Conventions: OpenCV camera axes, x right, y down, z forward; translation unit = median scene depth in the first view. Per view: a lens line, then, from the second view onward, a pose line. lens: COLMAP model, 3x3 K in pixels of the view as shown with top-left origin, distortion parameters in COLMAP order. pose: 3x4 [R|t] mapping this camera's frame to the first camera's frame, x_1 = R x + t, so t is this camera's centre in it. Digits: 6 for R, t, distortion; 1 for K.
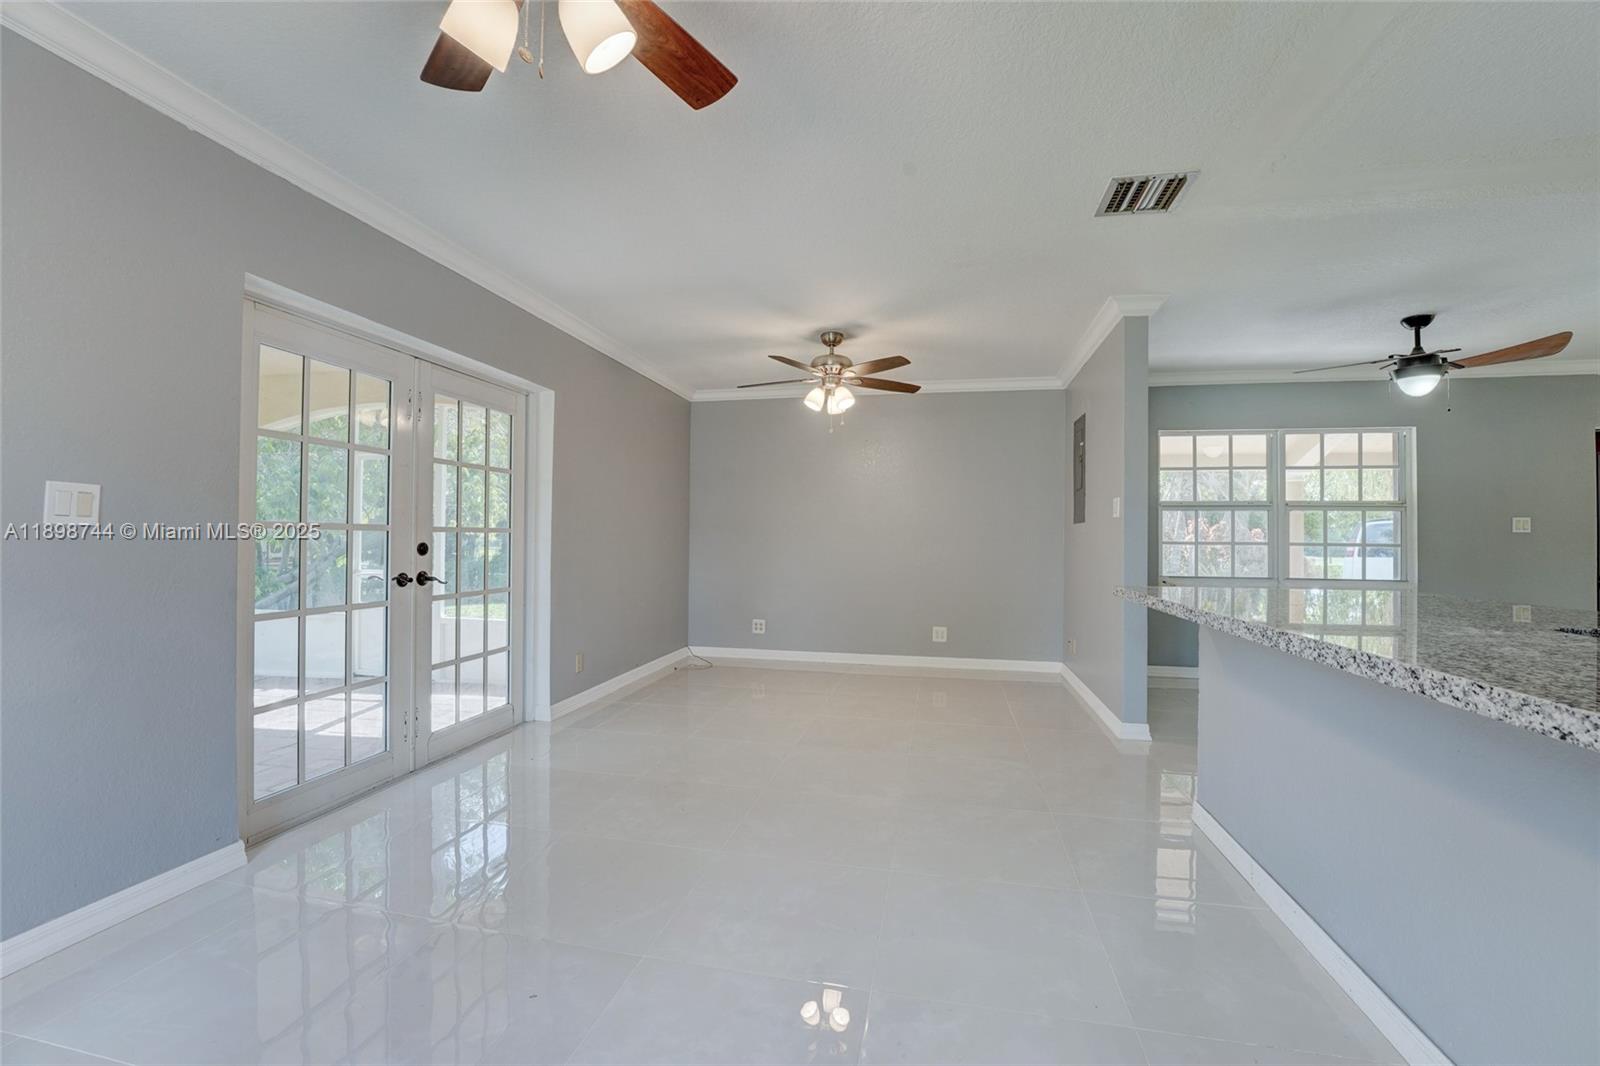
lens RADIAL K [[652.2, 0, 797.9], [0, 652.2, 533.7], [0, 0, 1]] dist [-0.024831, 0.002848]
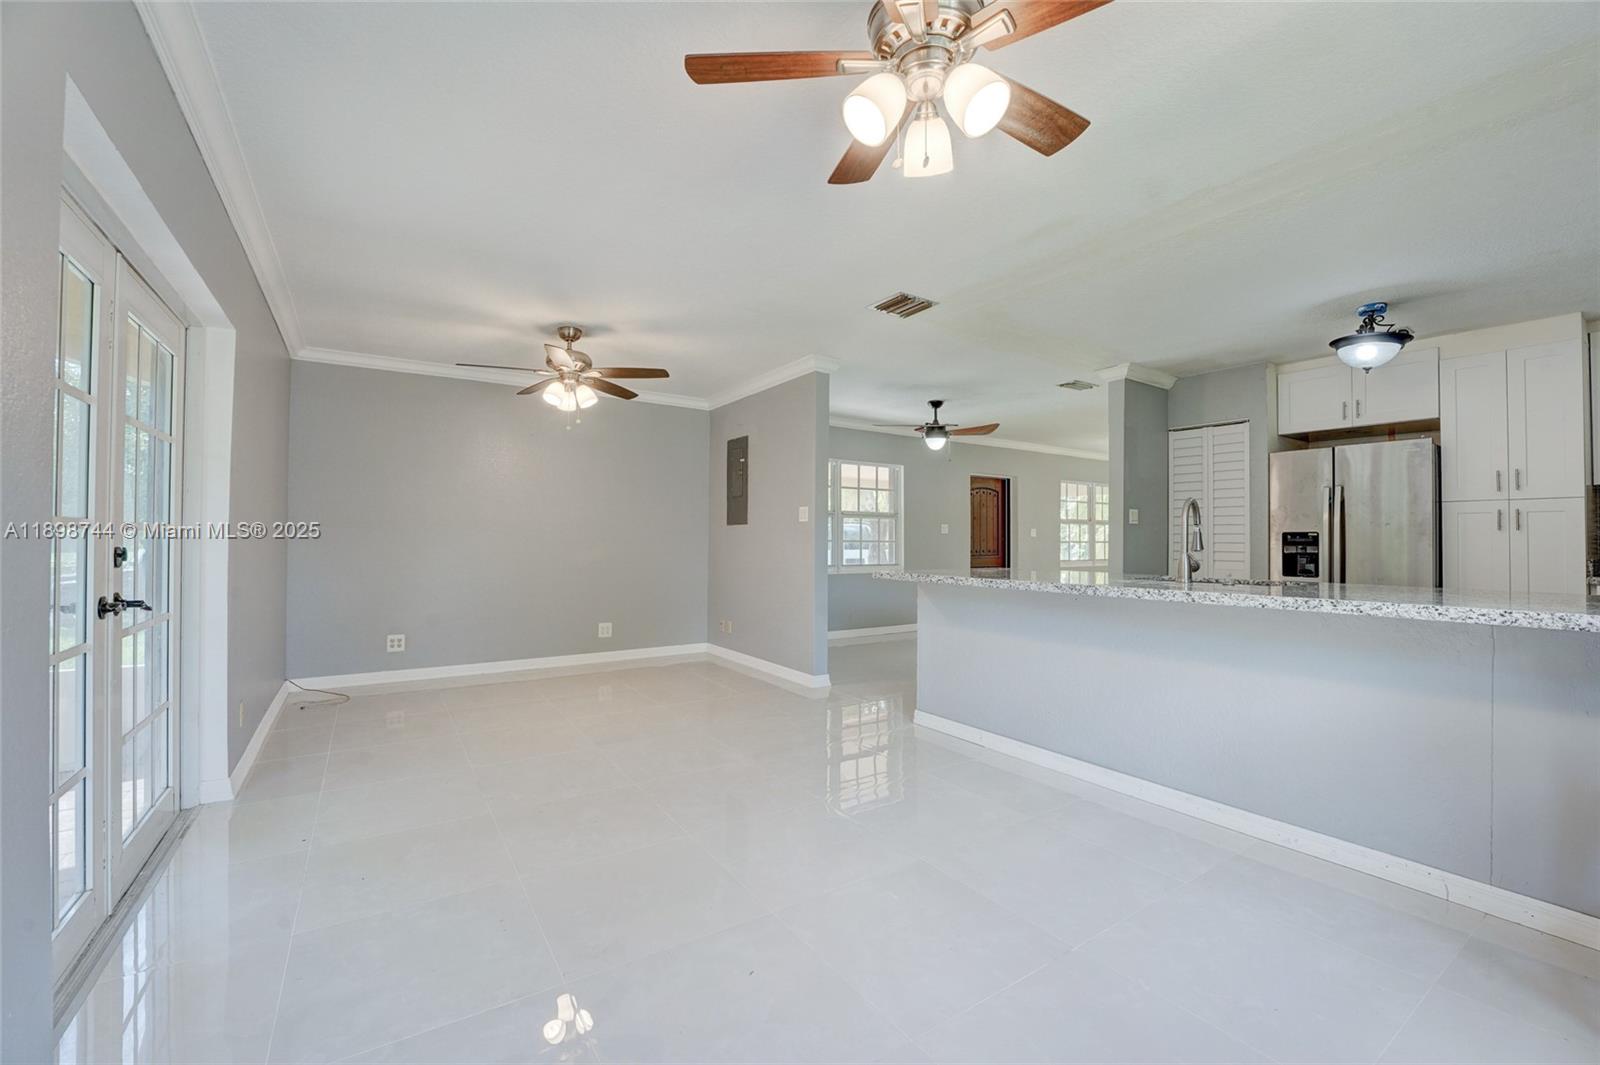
lens RADIAL K [[653.0, 0, 795.3], [0, 653.0, 535.3], [0, 0, 1]] dist [-0.021585, -0.000378]
pose [[0.702574, 0.000006, 0.711611, -0.407646], [-0.004099, 0.999983, 0.004039, -0.002306], [-0.711599, -0.005755, 0.702562, 0.072736]]
